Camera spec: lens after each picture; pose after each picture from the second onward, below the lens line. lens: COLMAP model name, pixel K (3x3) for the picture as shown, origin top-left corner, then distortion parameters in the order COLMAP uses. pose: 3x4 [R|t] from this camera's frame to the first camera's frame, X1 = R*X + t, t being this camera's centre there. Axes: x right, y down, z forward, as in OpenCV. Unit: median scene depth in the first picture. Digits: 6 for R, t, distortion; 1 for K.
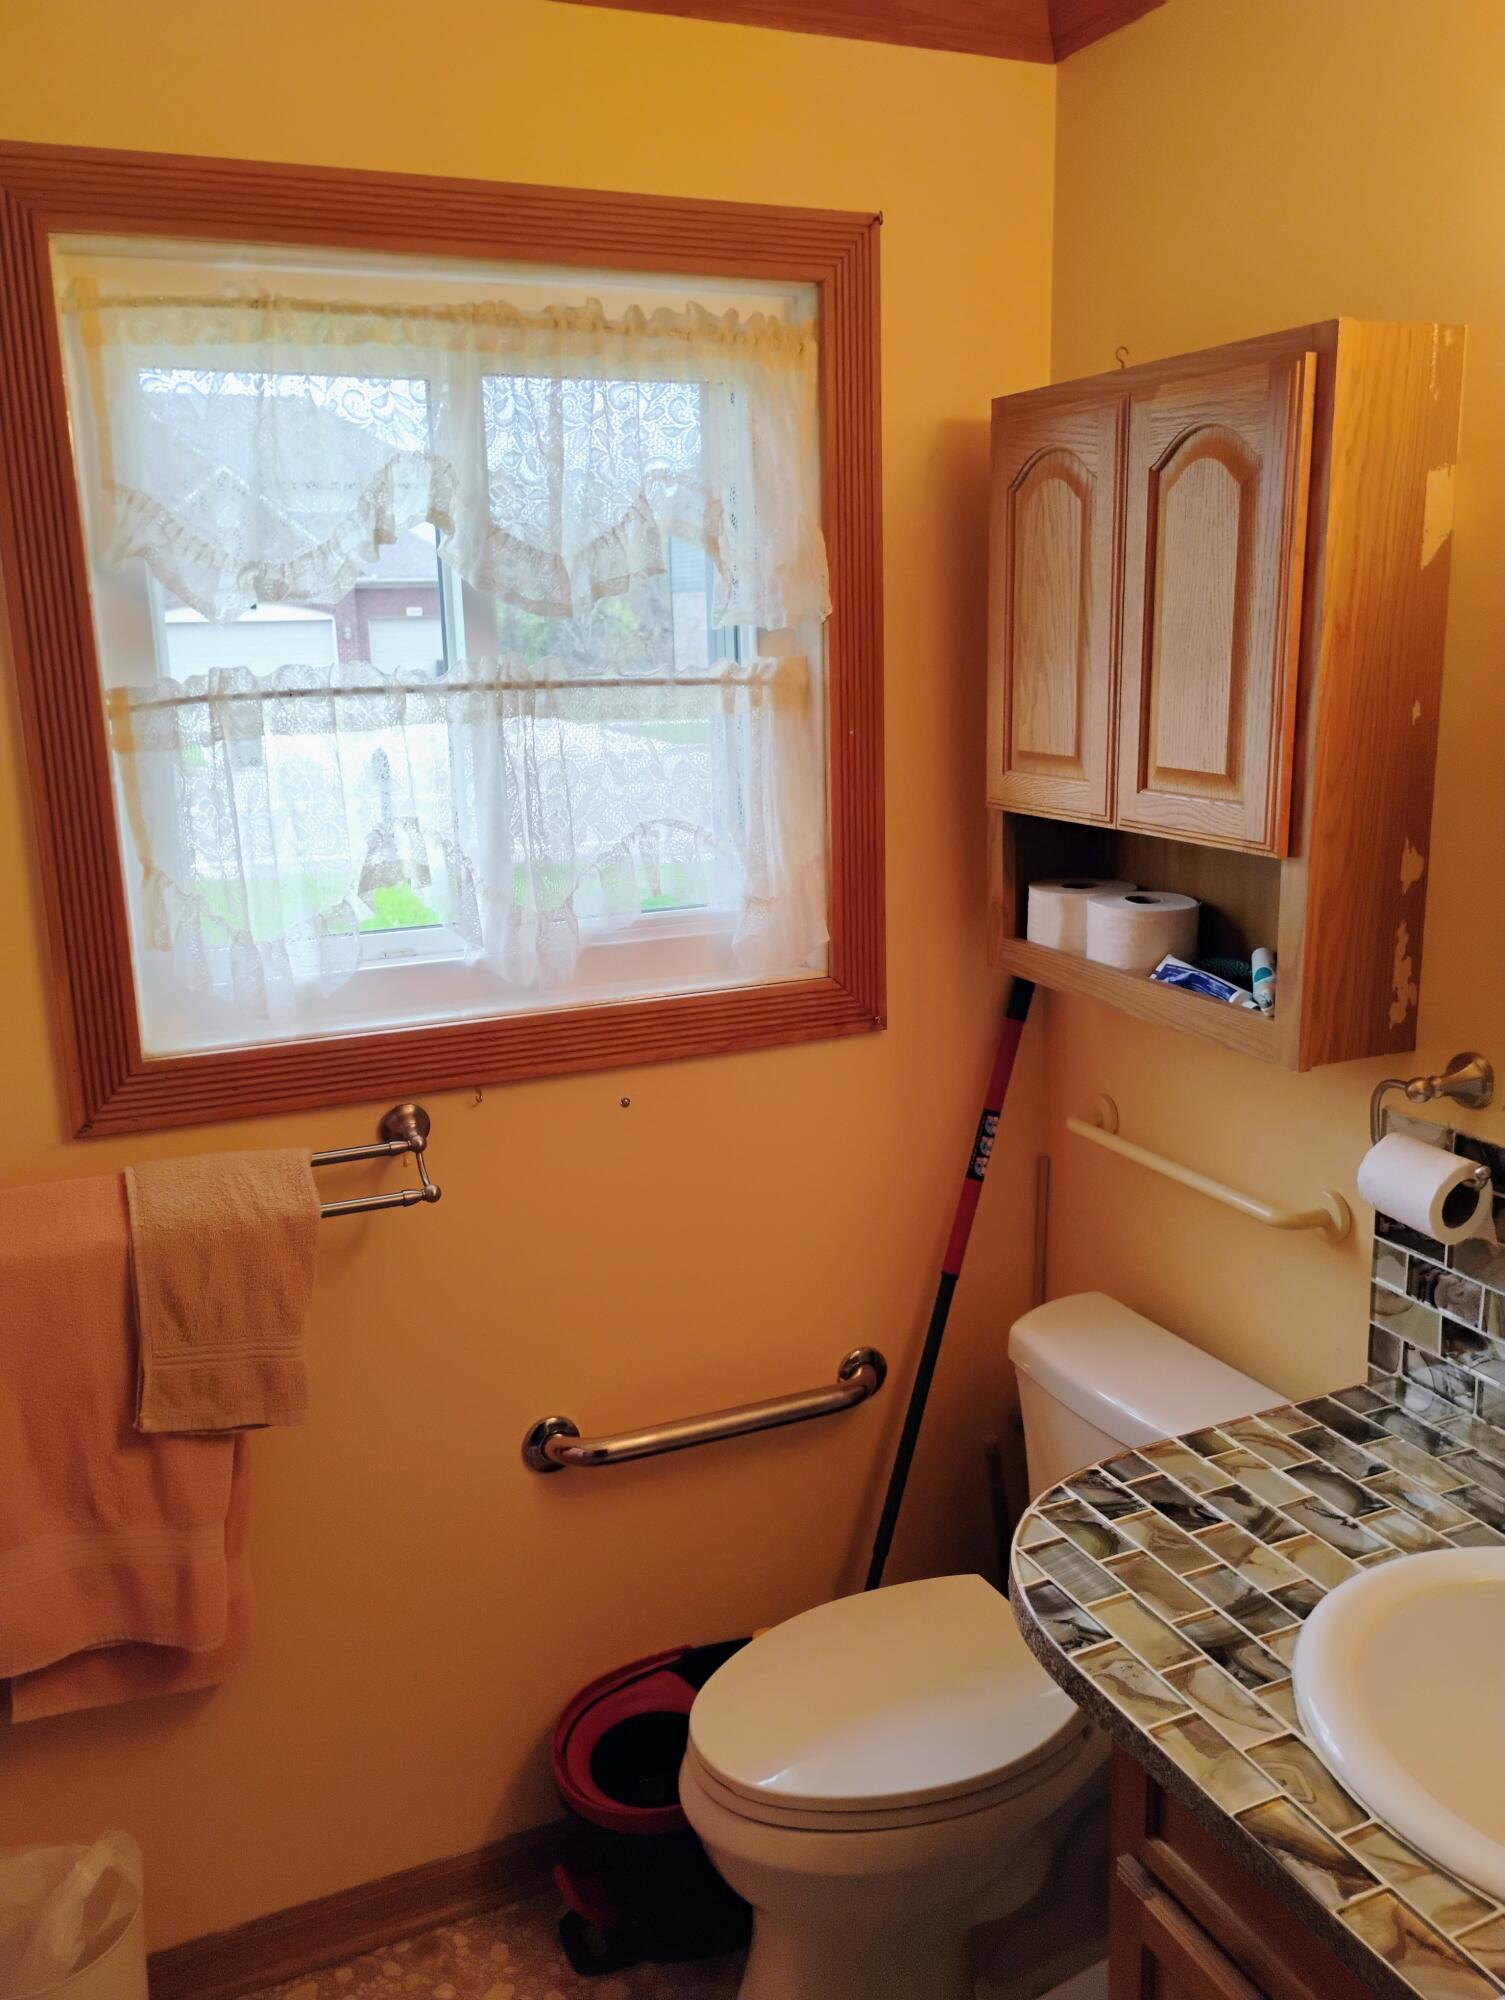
lens RADIAL K [[1654.5, 0, 752.5], [0, 1654.5, 1000.0], [0, 0, 1]] dist [0.061169, -0.076509]
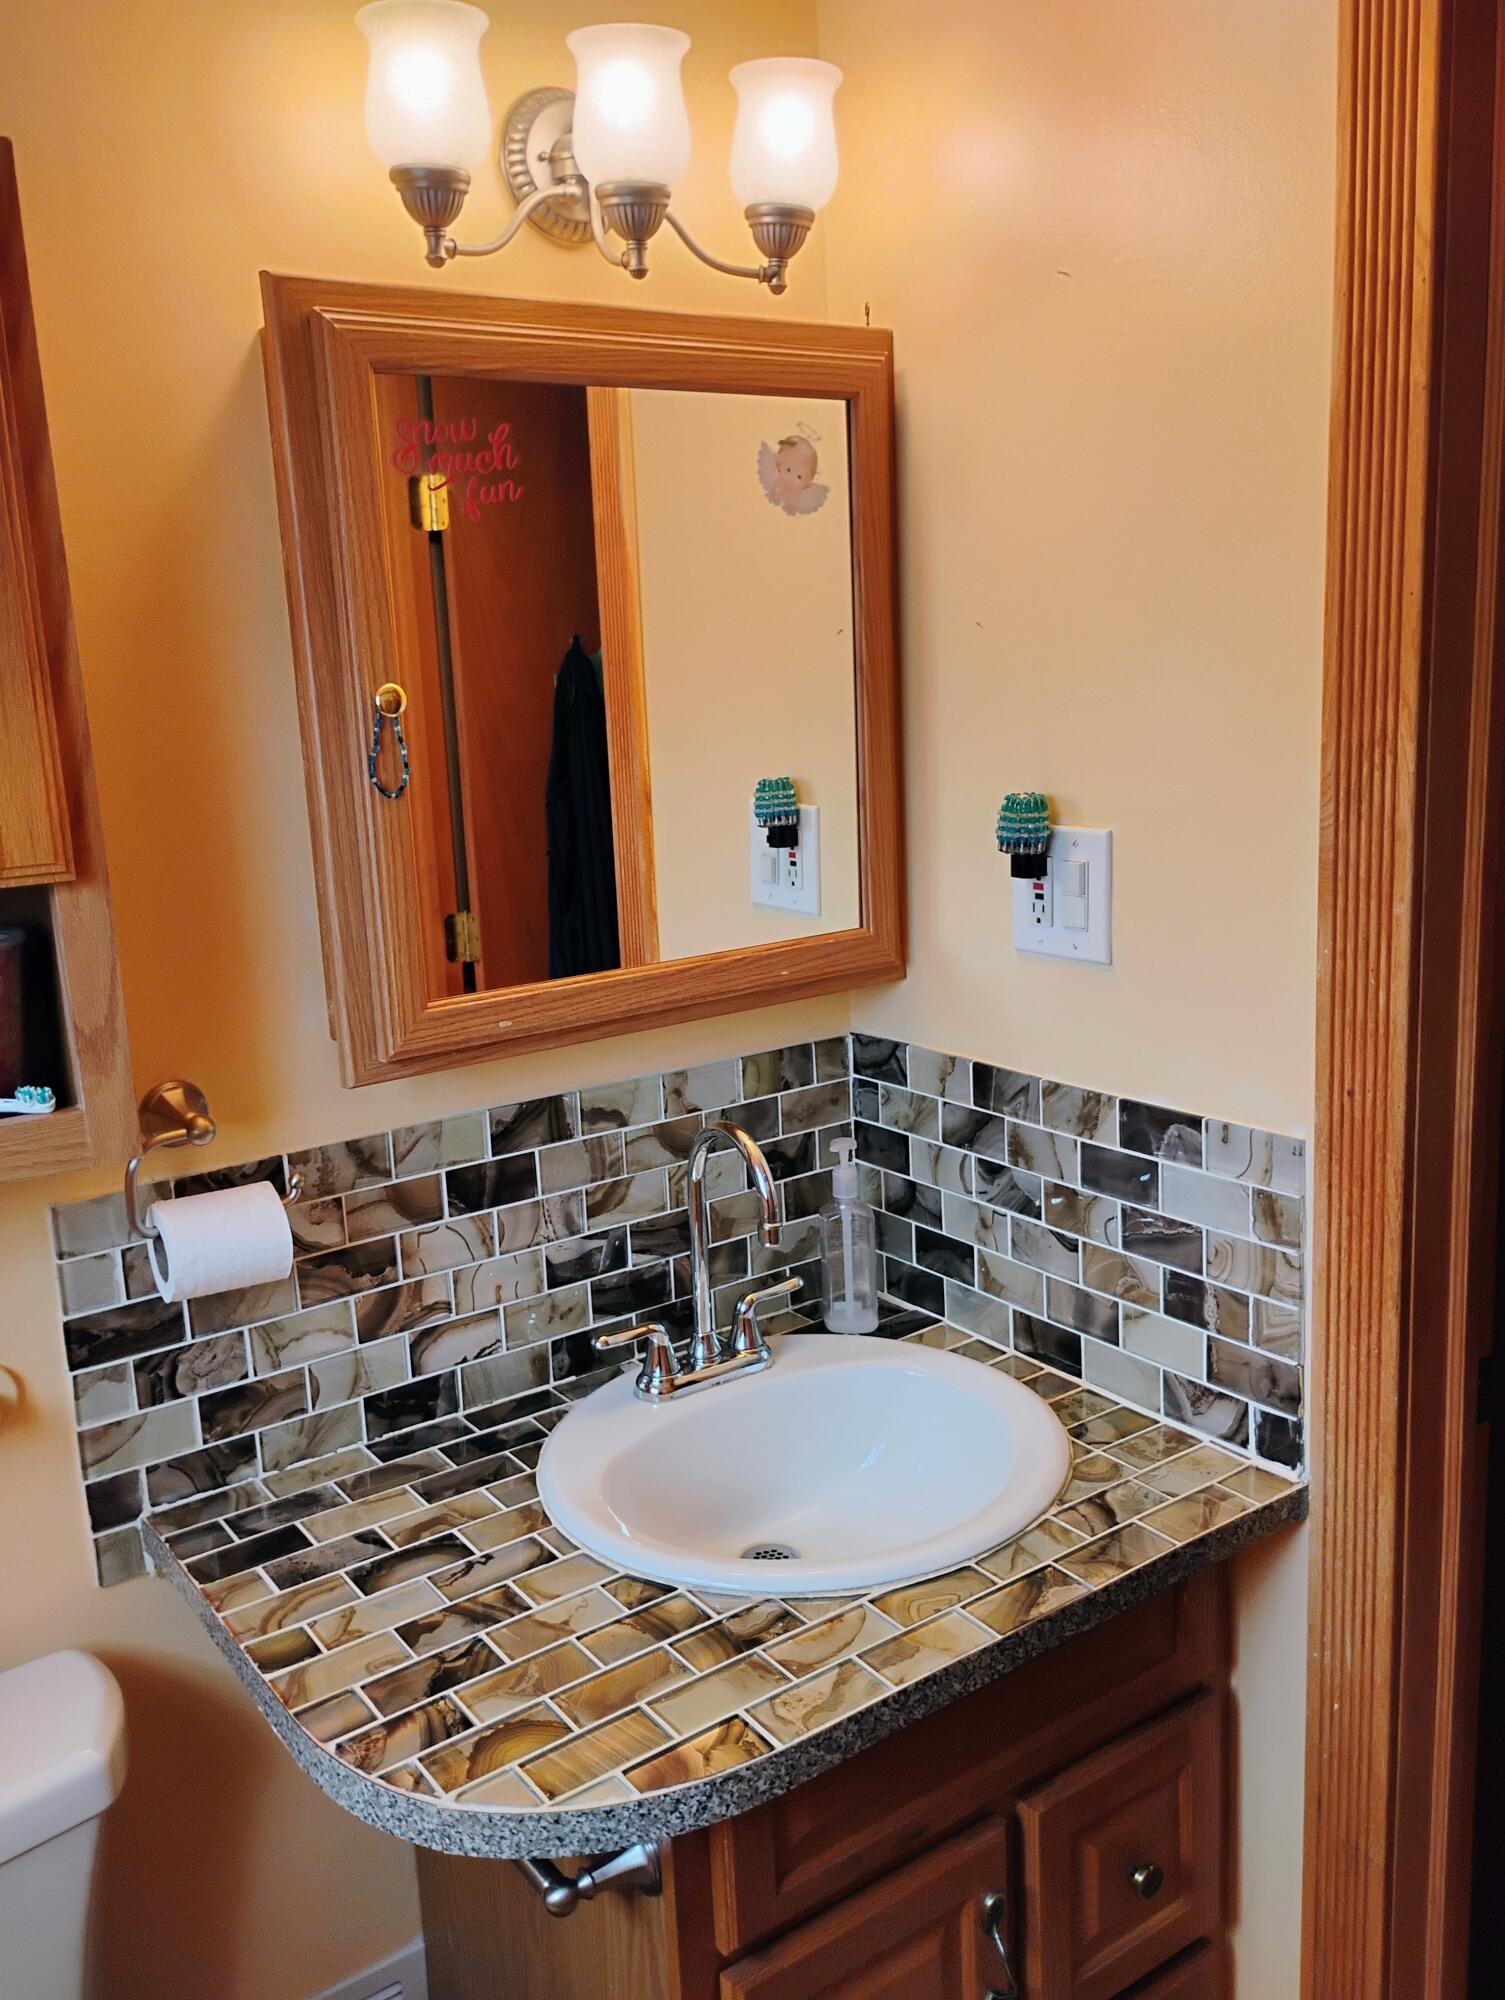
lens RADIAL K [[1654.5, 0, 752.5], [0, 1654.5, 1000.0], [0, 0, 1]] dist [0.061169, -0.076509]
pose [[-0.204198, -0.163759, 0.965135, -0.472836], [0.268878, 0.938608, 0.216146, -0.118906], [-0.941280, 0.303640, -0.147631, 0.883884]]
